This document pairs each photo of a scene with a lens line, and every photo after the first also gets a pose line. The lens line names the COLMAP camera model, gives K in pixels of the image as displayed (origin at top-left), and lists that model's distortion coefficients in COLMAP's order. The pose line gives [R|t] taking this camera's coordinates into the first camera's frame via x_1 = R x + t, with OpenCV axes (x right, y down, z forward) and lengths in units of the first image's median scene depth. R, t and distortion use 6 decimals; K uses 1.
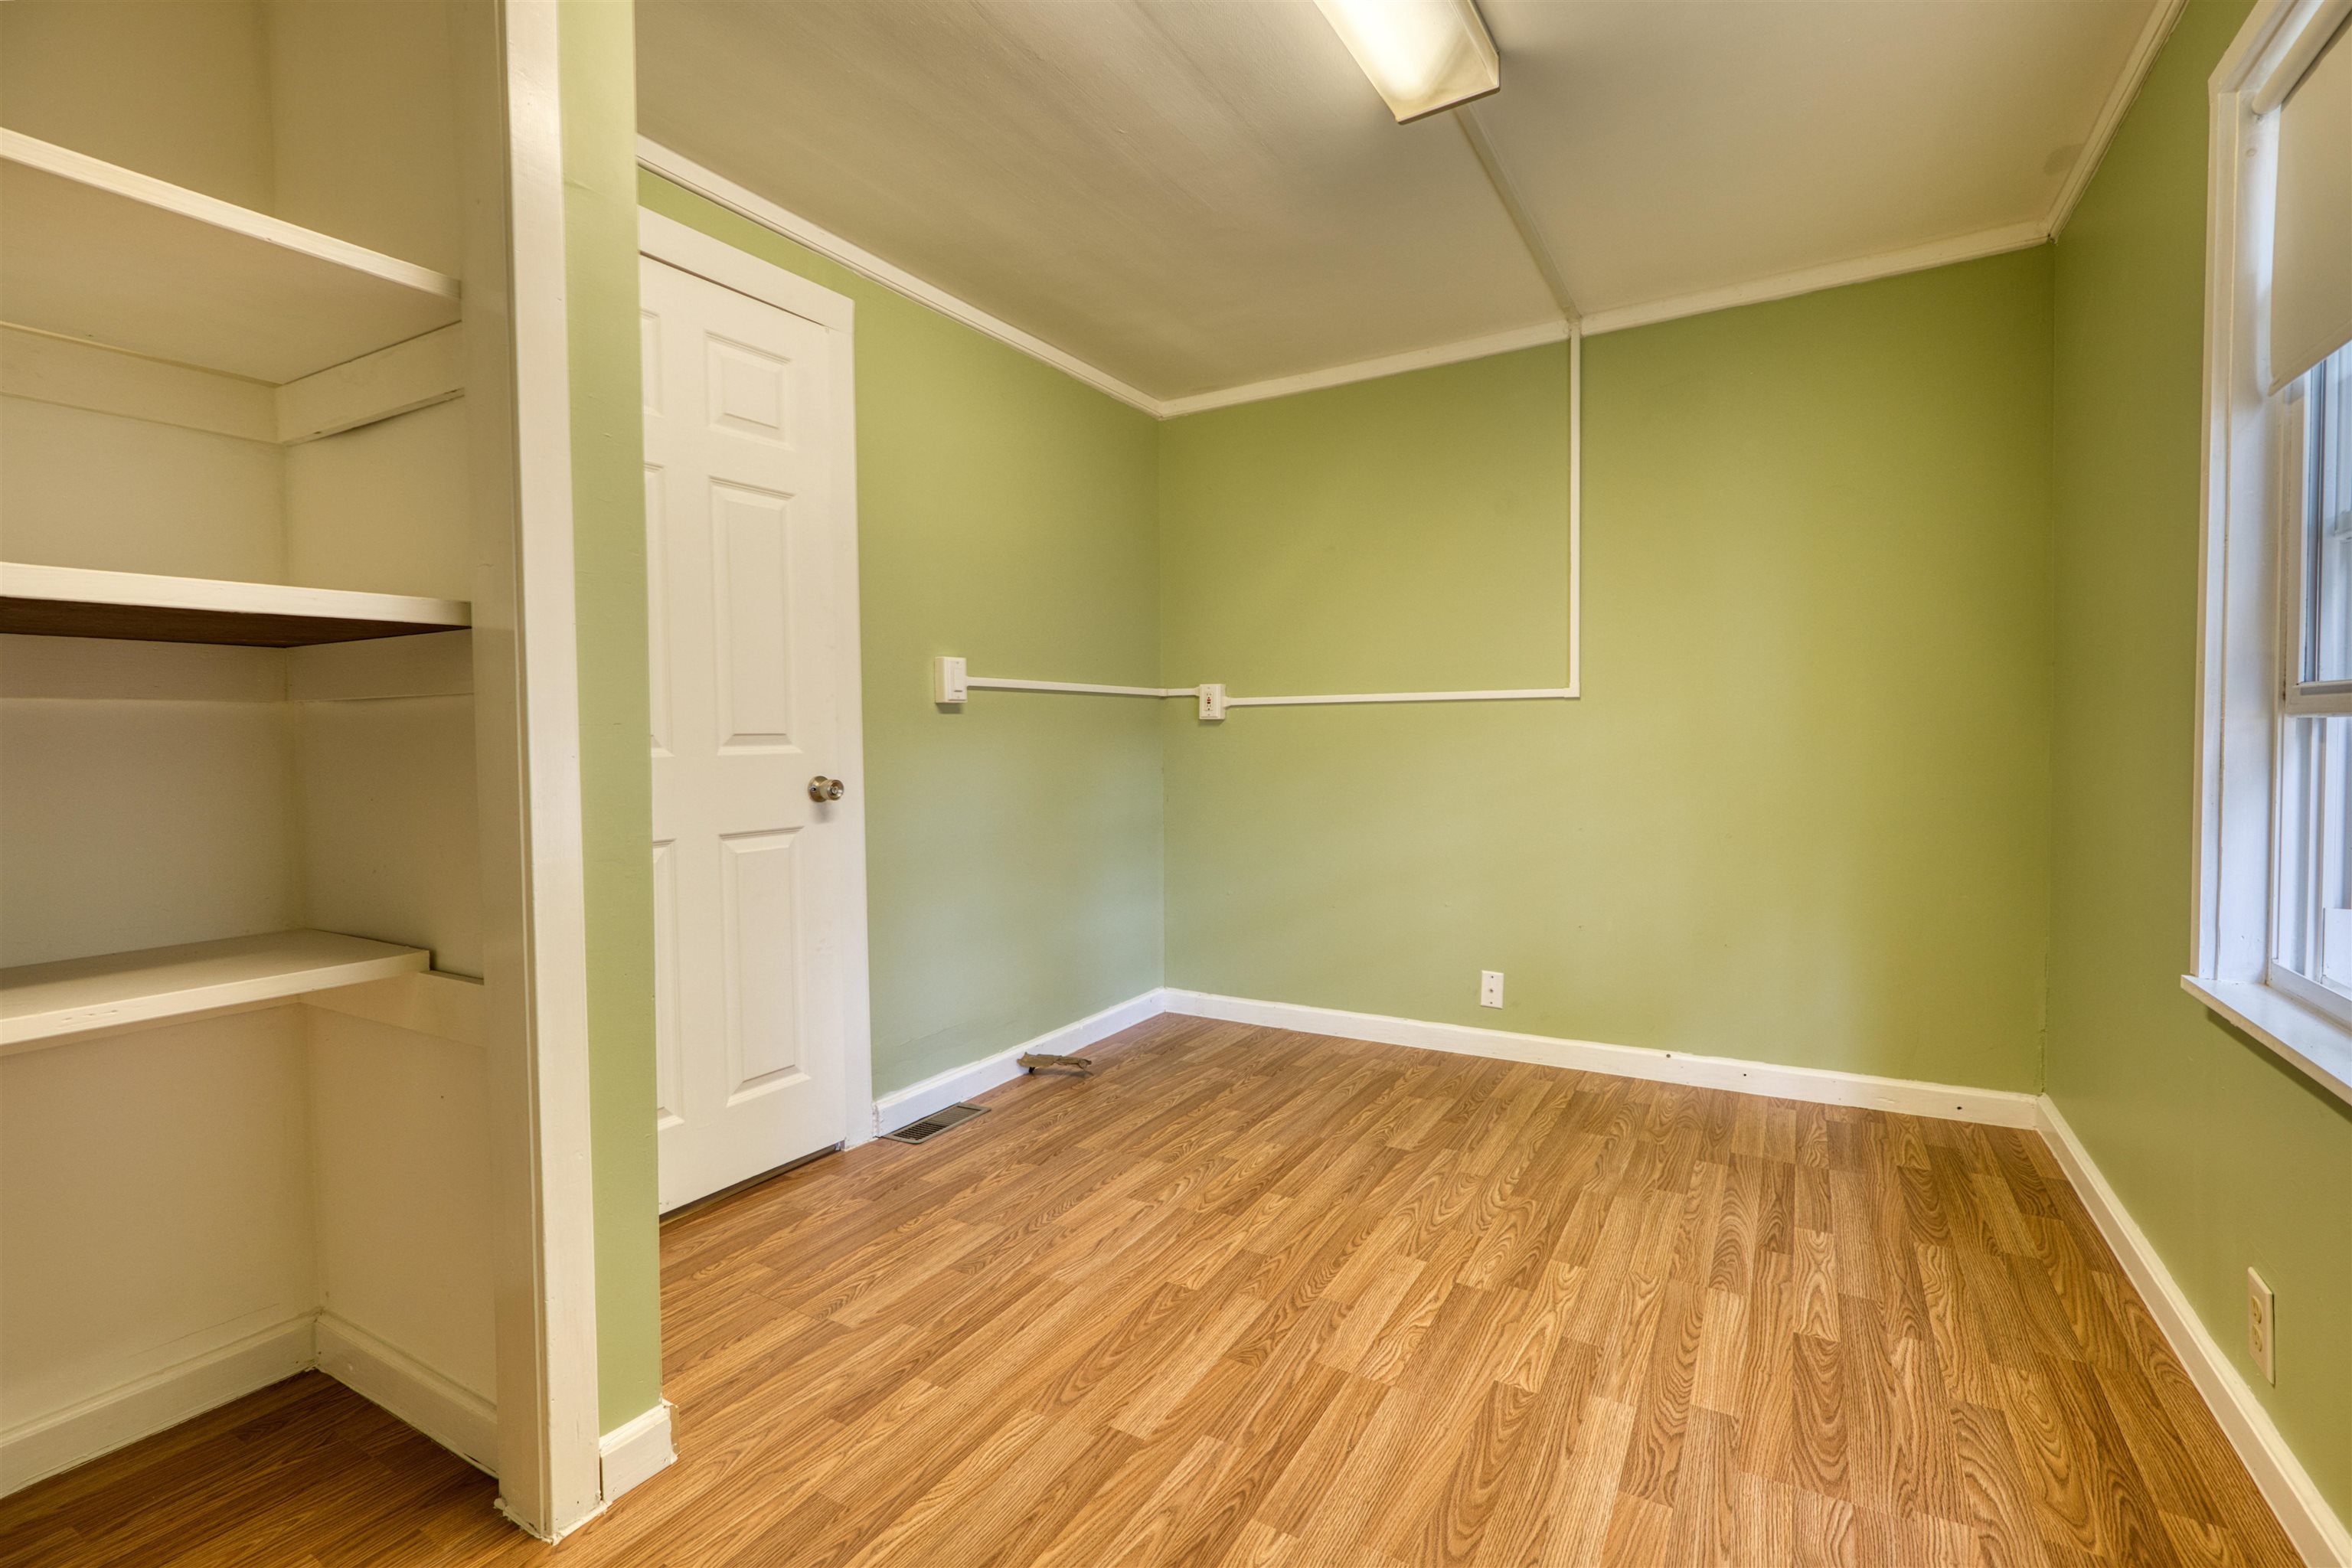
lens RADIAL K [[1018.2, 0, 1173.8], [0, 1018.2, 773.2], [0, 0, 1]] dist [0.006549, -0.000066]
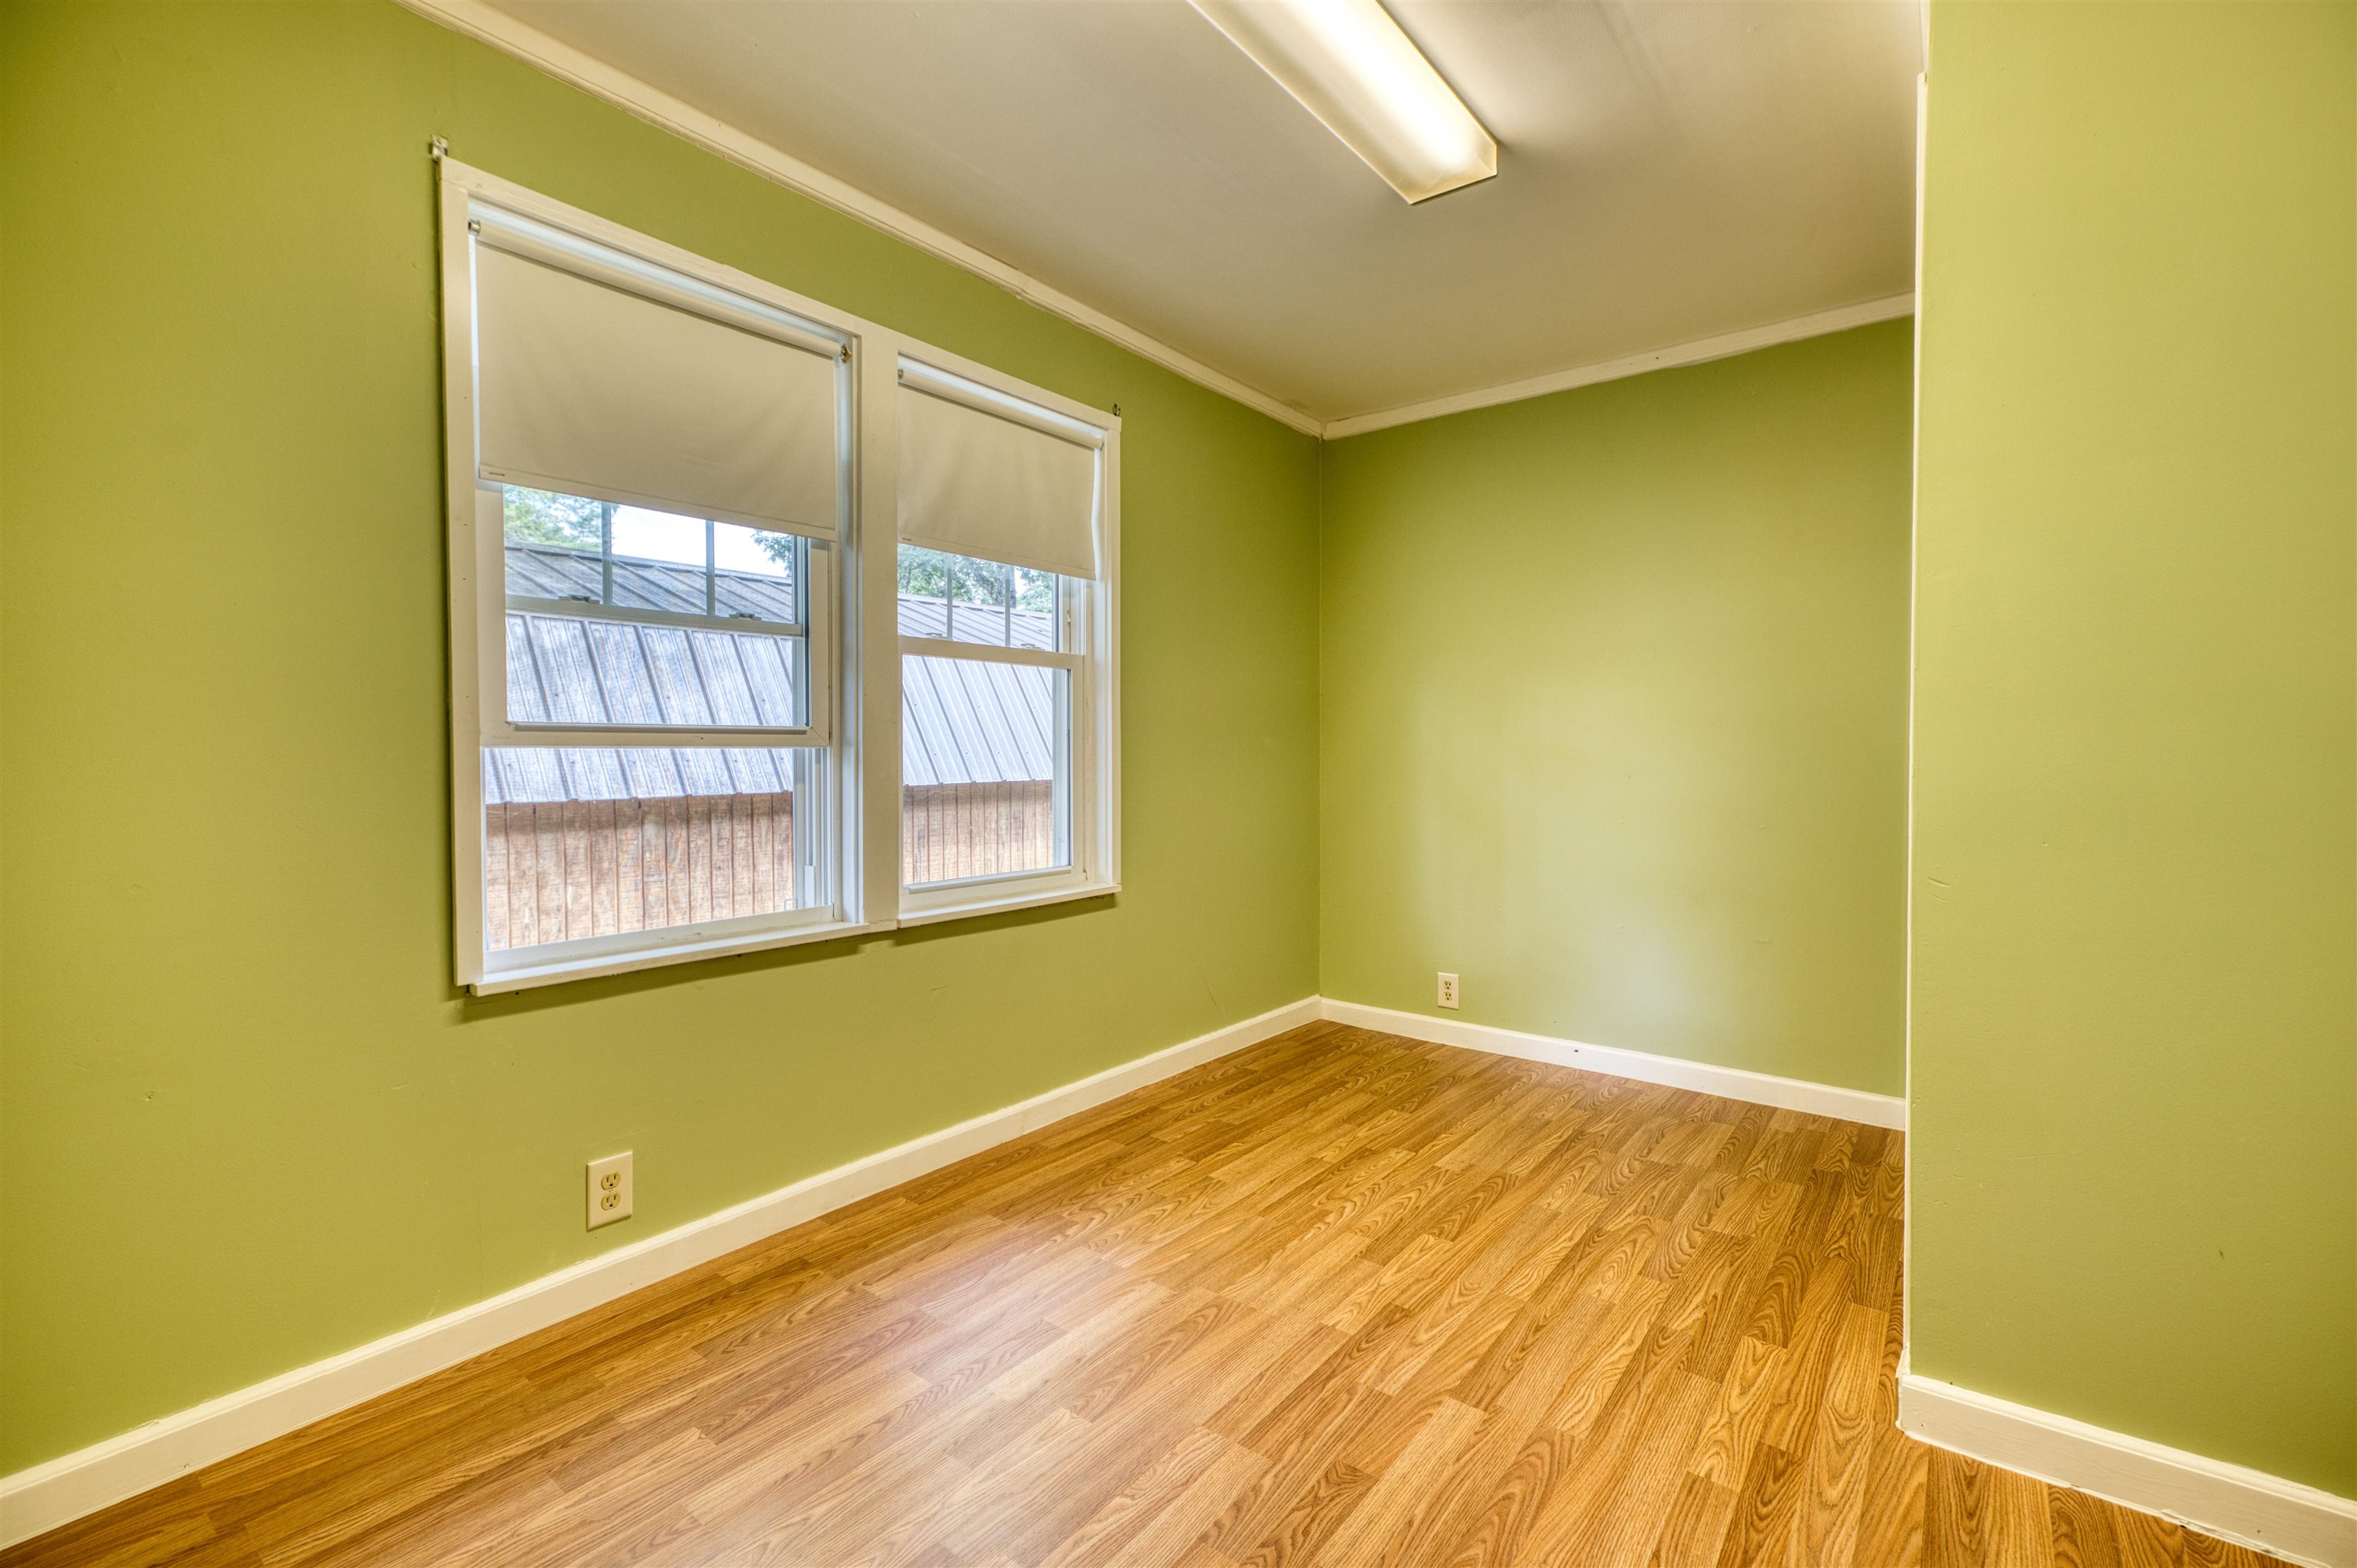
lens RADIAL K [[1020.2, 0, 1182.7], [0, 1020.2, 773.2], [0, 0, 1]] dist [0.006549, -0.000066]
pose [[-0.992221, 0.011217, 0.123984, 0.104235], [0.018749, 0.998038, 0.059745, -0.080074], [-0.123070, 0.061605, -0.990484, 1.966116]]
